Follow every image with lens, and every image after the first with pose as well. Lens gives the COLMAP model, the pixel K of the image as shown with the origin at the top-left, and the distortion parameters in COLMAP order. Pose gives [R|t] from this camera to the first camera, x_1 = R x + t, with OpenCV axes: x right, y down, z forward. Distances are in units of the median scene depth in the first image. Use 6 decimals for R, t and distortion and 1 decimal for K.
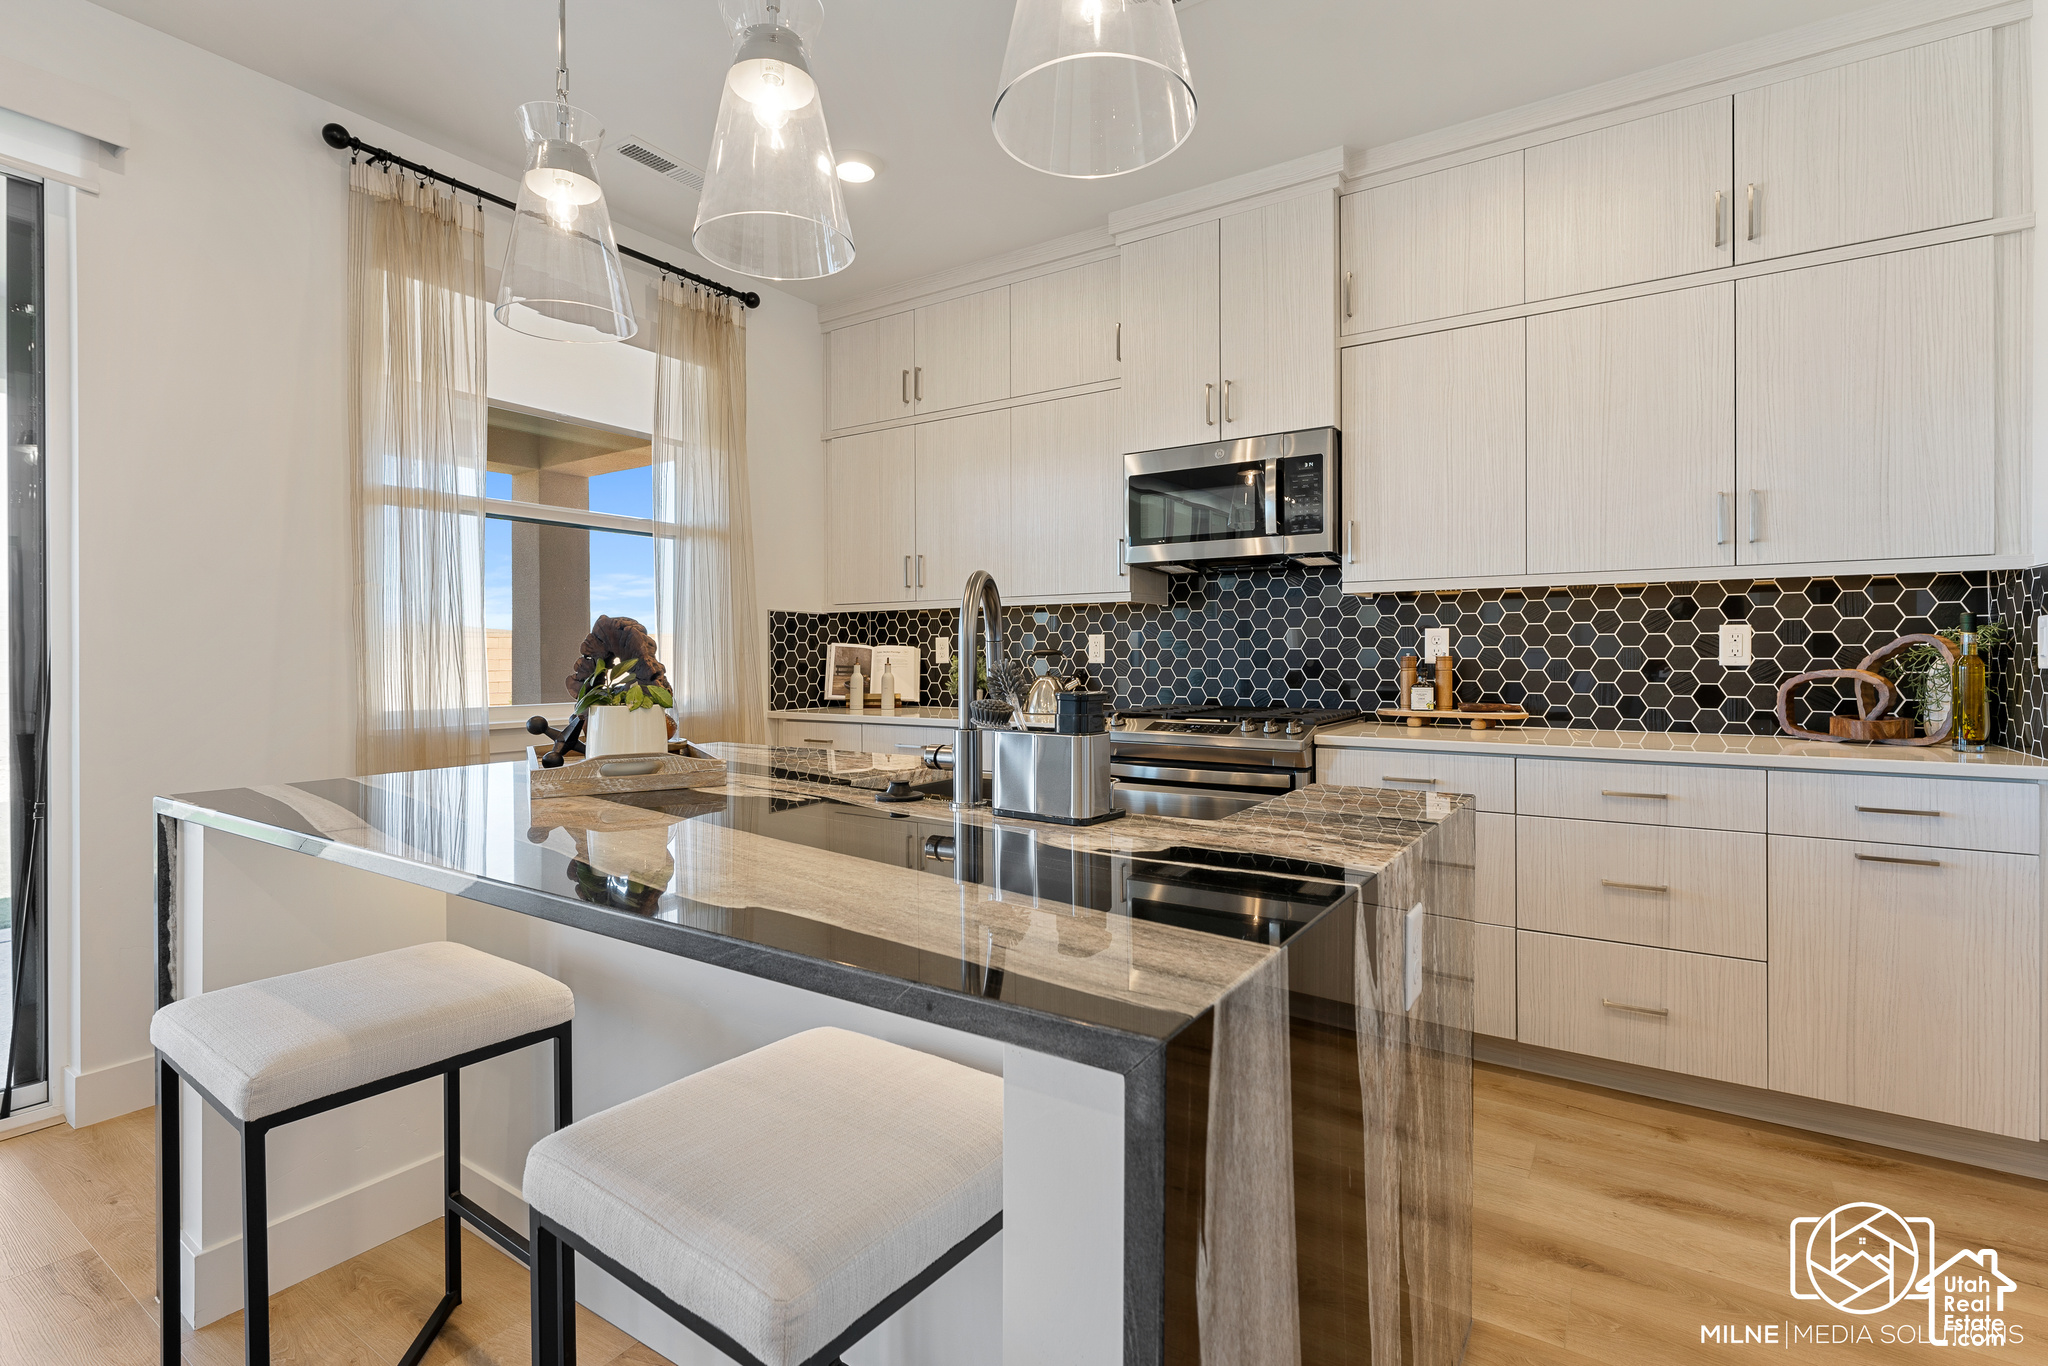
lens RADIAL K [[946.7, 0, 1025.7], [0, 946.7, 665.2], [0, 0, 1]] dist [-0.002509, -0.000142]
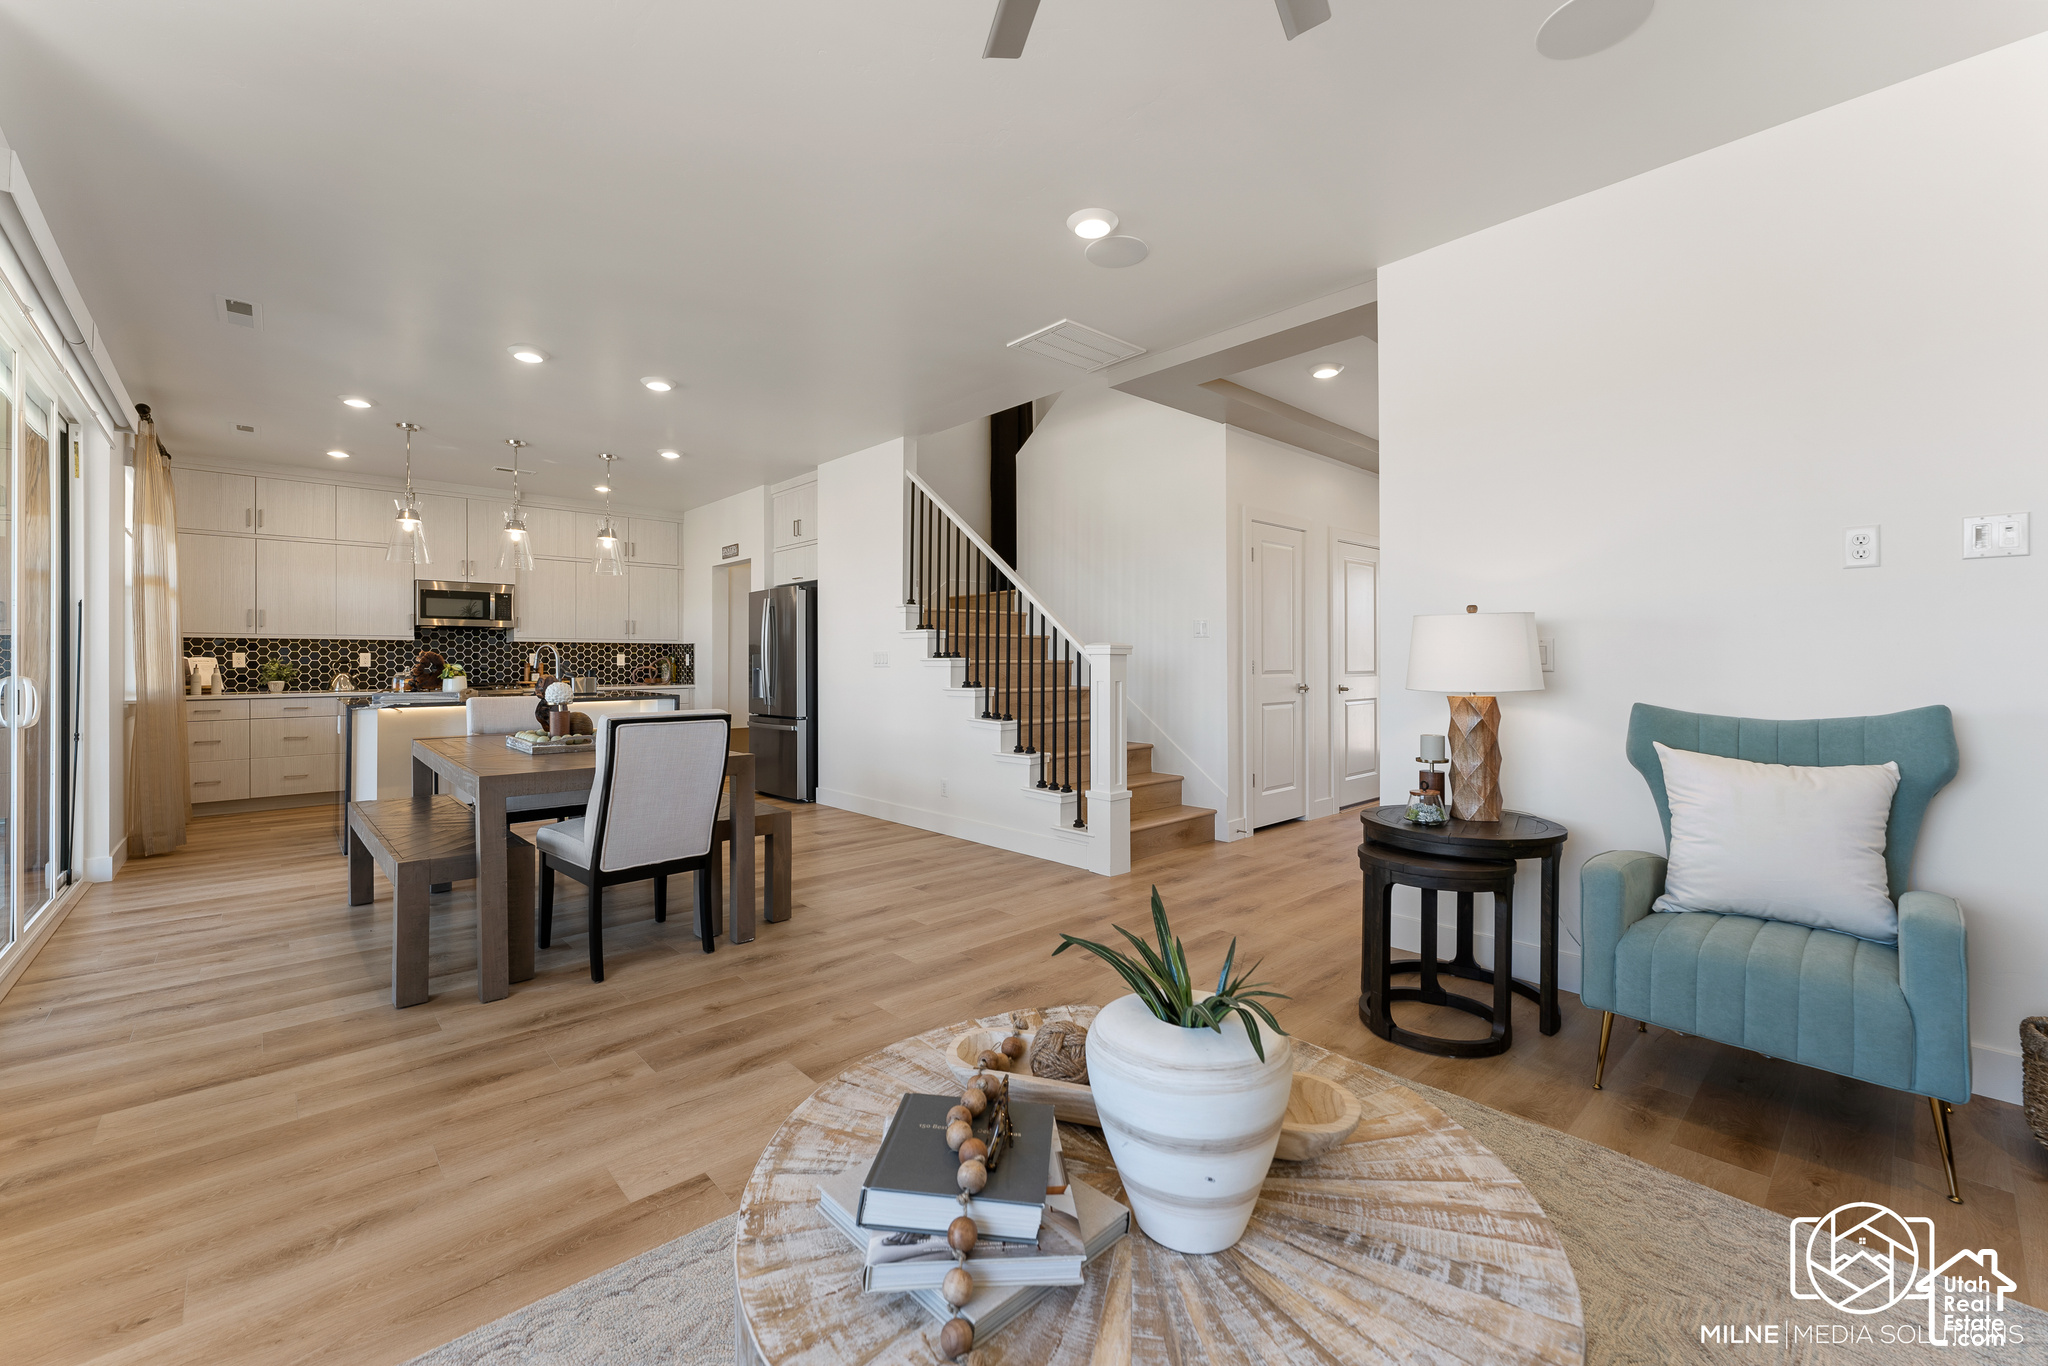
lens RADIAL K [[821.0, 0, 1026.1], [0, 821.0, 669.4], [0, 0, 1]] dist [-0.002450, -0.000028]
pose [[0.223448, -0.007005, 0.974691, -1.811347], [0.012160, 0.999916, 0.004399, 0.018066], [-0.974640, 0.010870, 0.223514, -1.118092]]
